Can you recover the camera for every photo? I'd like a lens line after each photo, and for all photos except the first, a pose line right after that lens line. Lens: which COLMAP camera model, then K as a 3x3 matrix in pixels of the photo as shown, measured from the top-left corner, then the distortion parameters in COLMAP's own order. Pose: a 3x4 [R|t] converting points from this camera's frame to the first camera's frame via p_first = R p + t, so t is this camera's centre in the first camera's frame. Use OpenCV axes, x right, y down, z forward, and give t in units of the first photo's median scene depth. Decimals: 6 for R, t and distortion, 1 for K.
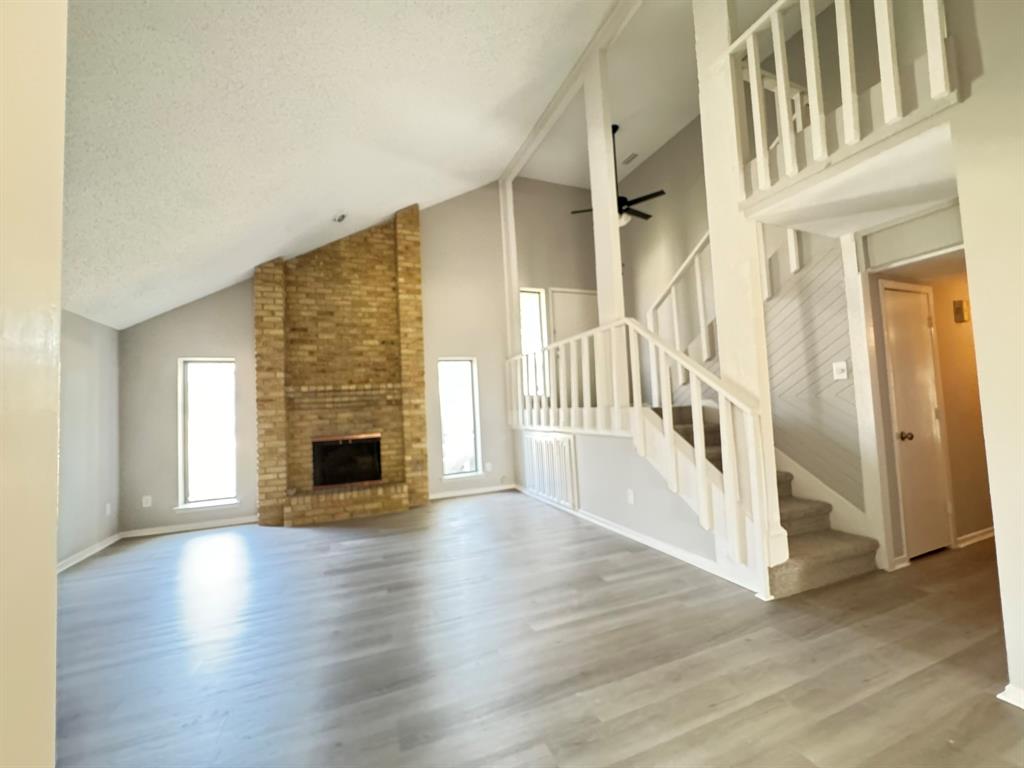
lens RADIAL K [[416.0, 0, 512.0], [0, 416.0, 384.0], [0, 0, 1]] dist [-0.000376, -0.000025]
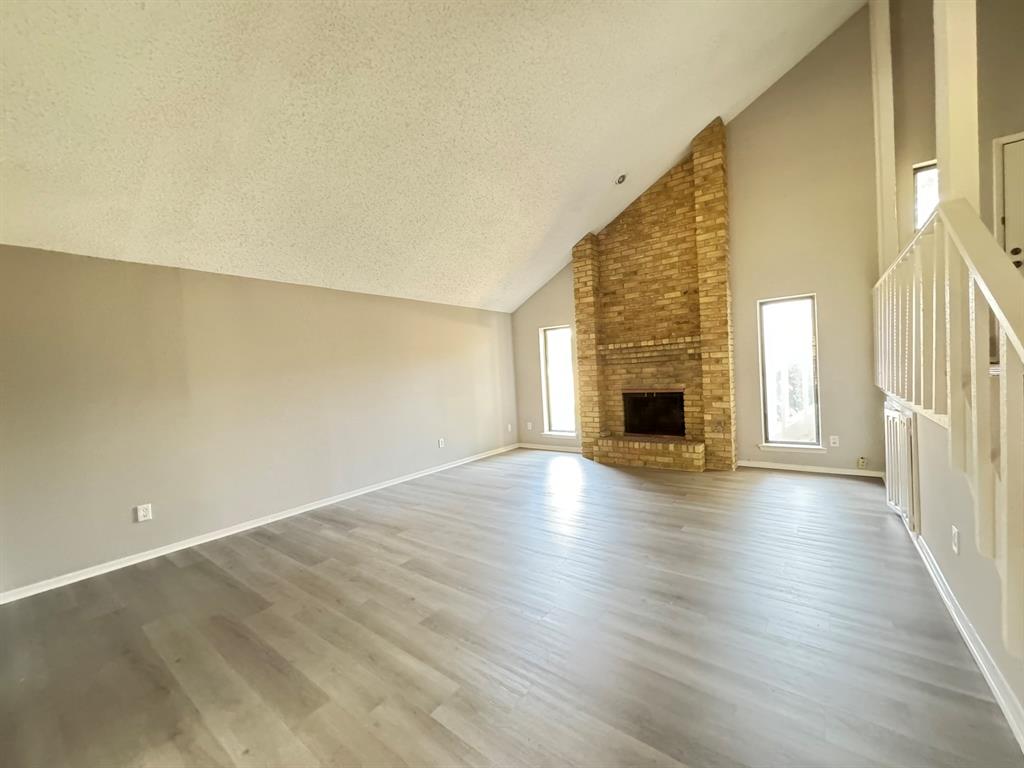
lens RADIAL K [[411.6, 0, 512.0], [0, 411.6, 384.0], [0, 0, 1]] dist [-0.000553, 0.000099]
pose [[0.517757, 0.046529, -0.854262, 0.305495], [0.075525, 0.992136, 0.099814, -0.018843], [0.852188, -0.116197, 0.510171, 0.177287]]
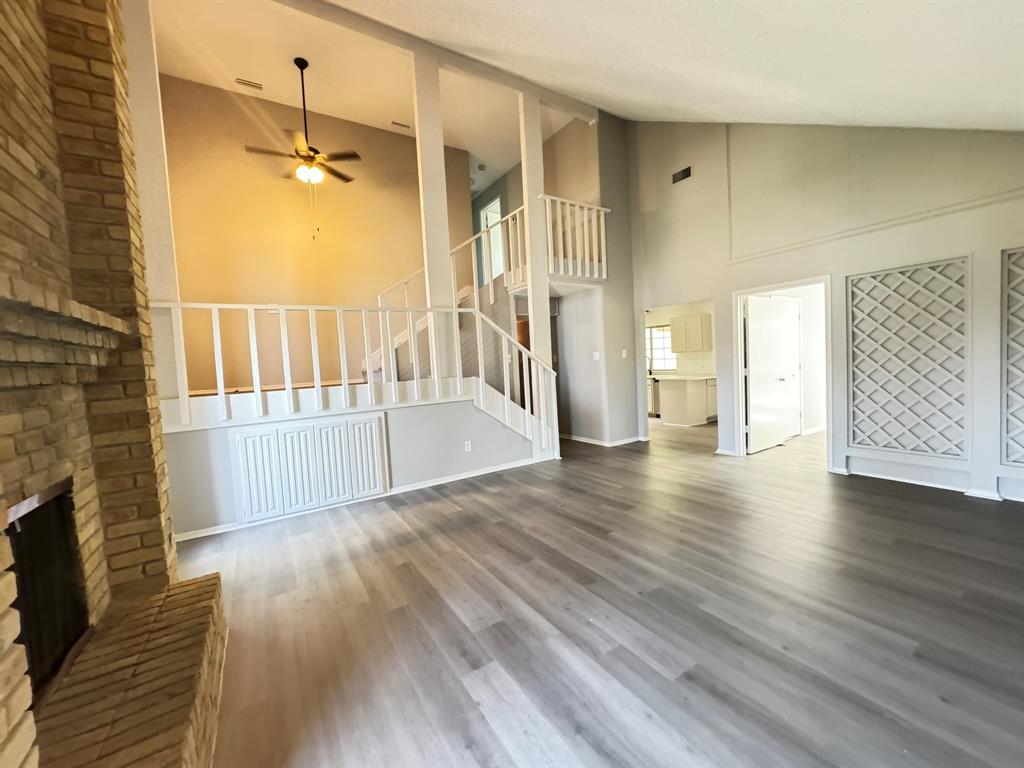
lens RADIAL K [[406.5, 0, 512.0], [0, 406.5, 384.0], [0, 0, 1]] dist [0.000937, 0.000102]
pose [[-0.178752, 0.004408, 0.983884, -0.687903], [0.010481, 0.999942, -0.002576, 0.056903], [-0.983838, 0.009852, -0.178788, 0.758508]]
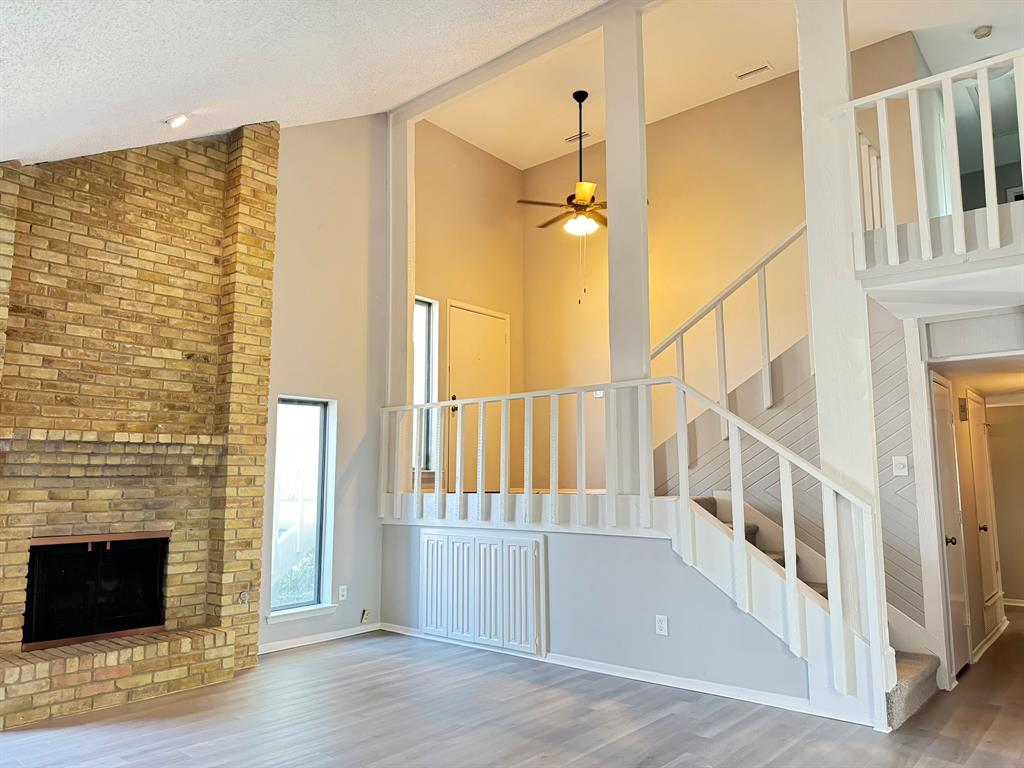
lens RADIAL K [[728.2, 0, 512.0], [0, 728.2, 384.0], [0, 0, 1]] dist [0.059525, -0.063921]
pose [[0.882602, 0.104942, 0.458259, -0.390971], [-0.063622, 0.992463, -0.104739, 0.007186], [-0.465797, 0.063287, 0.882626, -0.012344]]
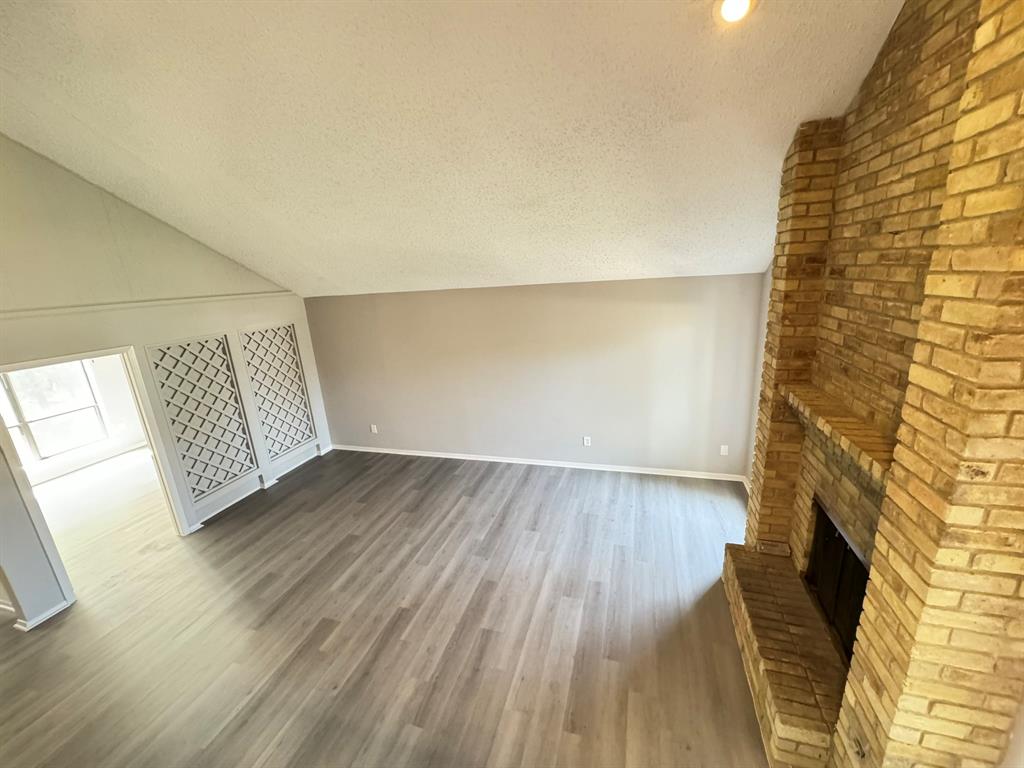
lens RADIAL K [[406.5, 0, 512.0], [0, 406.5, 384.0], [0, 0, 1]] dist [0.000937, 0.000102]
pose [[-0.620233, 0.288604, -0.729396, 0.077741], [0.134976, 0.955254, 0.263195, -0.175902], [0.772718, 0.064791, -0.631435, 0.994213]]
